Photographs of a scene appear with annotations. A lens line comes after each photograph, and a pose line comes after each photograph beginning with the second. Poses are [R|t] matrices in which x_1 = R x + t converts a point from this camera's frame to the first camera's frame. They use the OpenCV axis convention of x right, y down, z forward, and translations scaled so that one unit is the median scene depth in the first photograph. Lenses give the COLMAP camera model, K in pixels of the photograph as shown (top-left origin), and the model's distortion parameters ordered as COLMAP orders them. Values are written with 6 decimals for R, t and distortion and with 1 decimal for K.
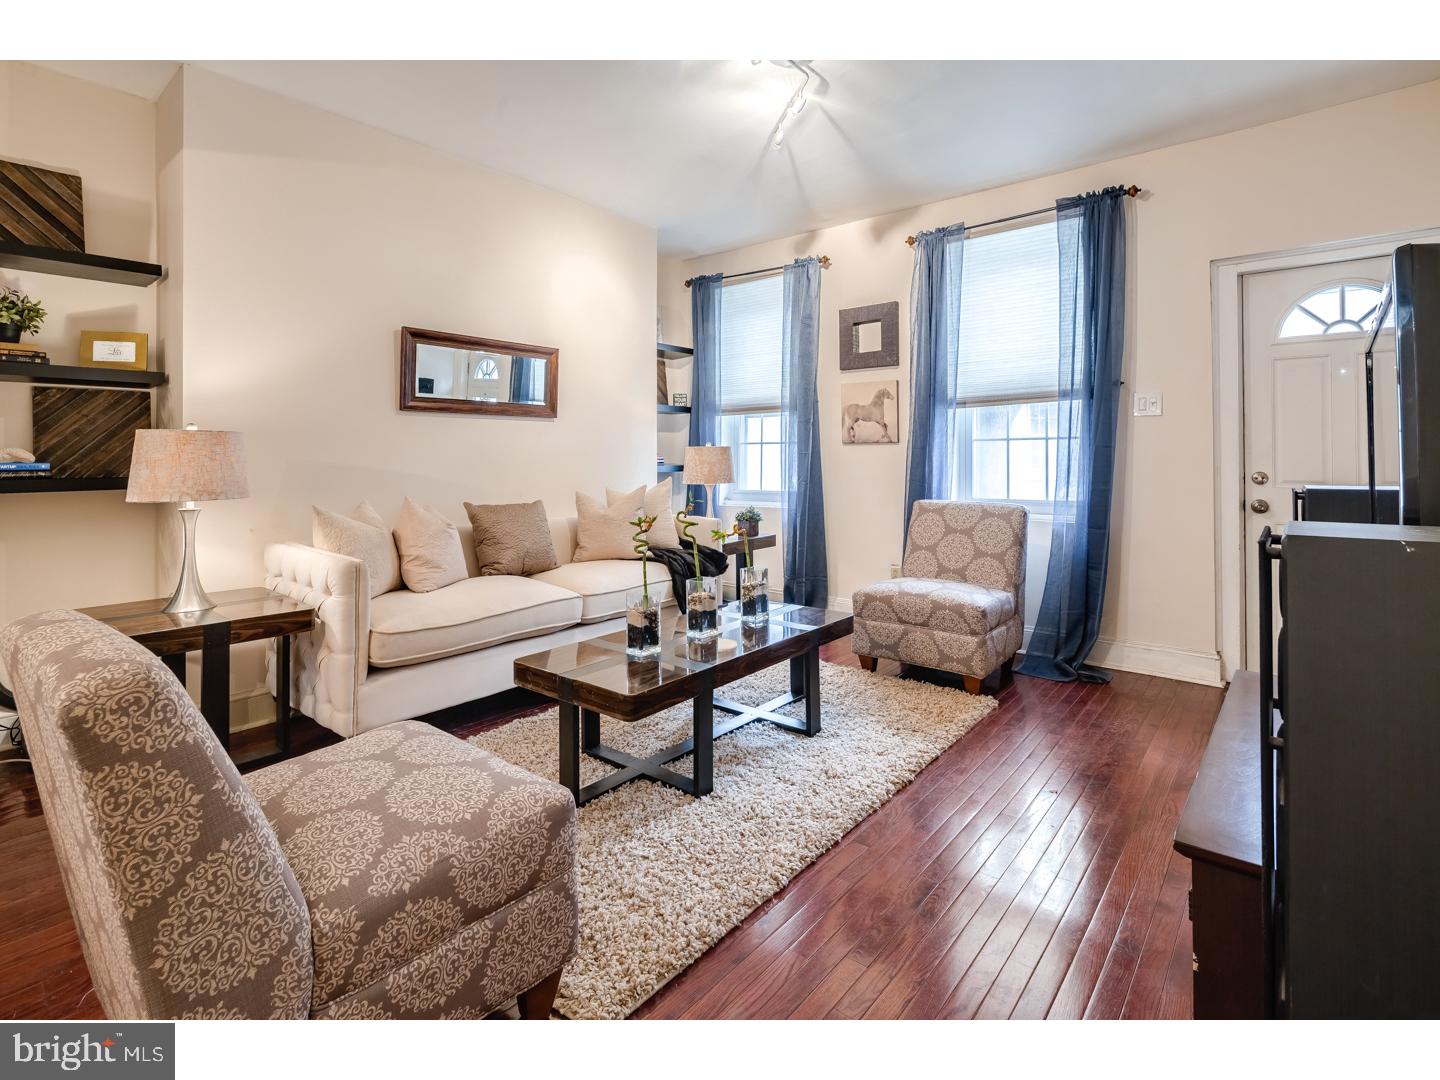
lens RADIAL K [[699.1, 0, 715.7], [0, 699.1, 453.8], [0, 0, 1]] dist [0.001947, -0.004423]
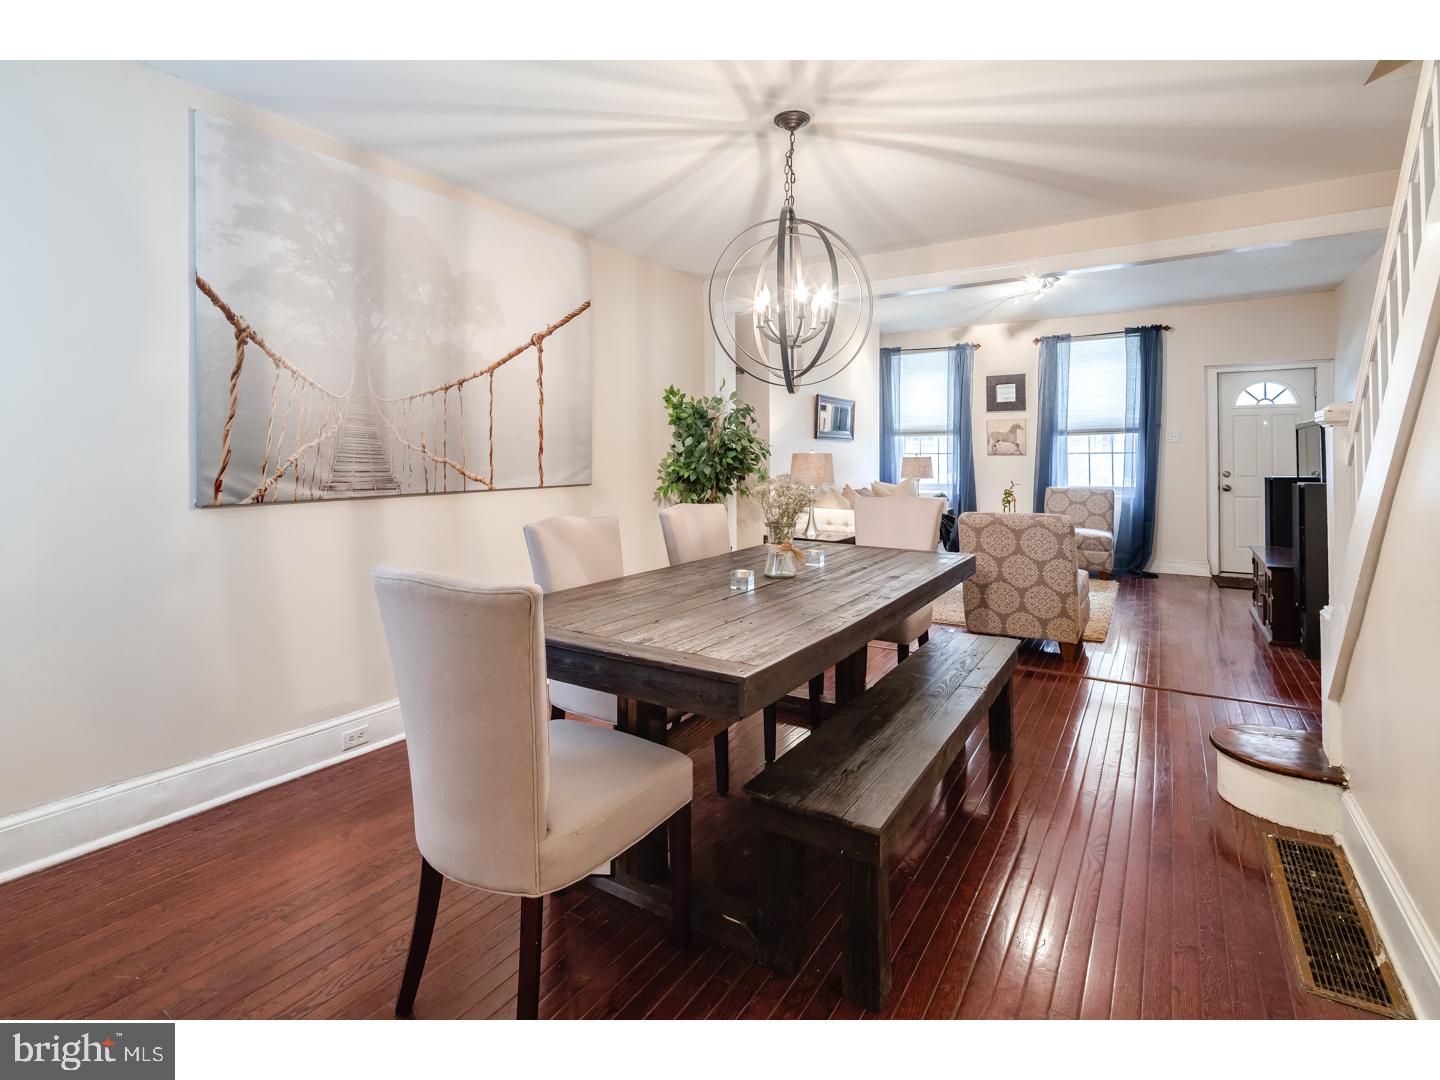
lens RADIAL K [[699.1, 0, 715.7], [0, 699.1, 453.8], [0, 0, 1]] dist [0.001947, -0.004423]
pose [[0.990741, 0.000689, 0.135761, -0.797488], [-0.000706, 1.000000, 0.000075, -0.019036], [-0.135761, -0.000170, 0.990742, -0.667099]]
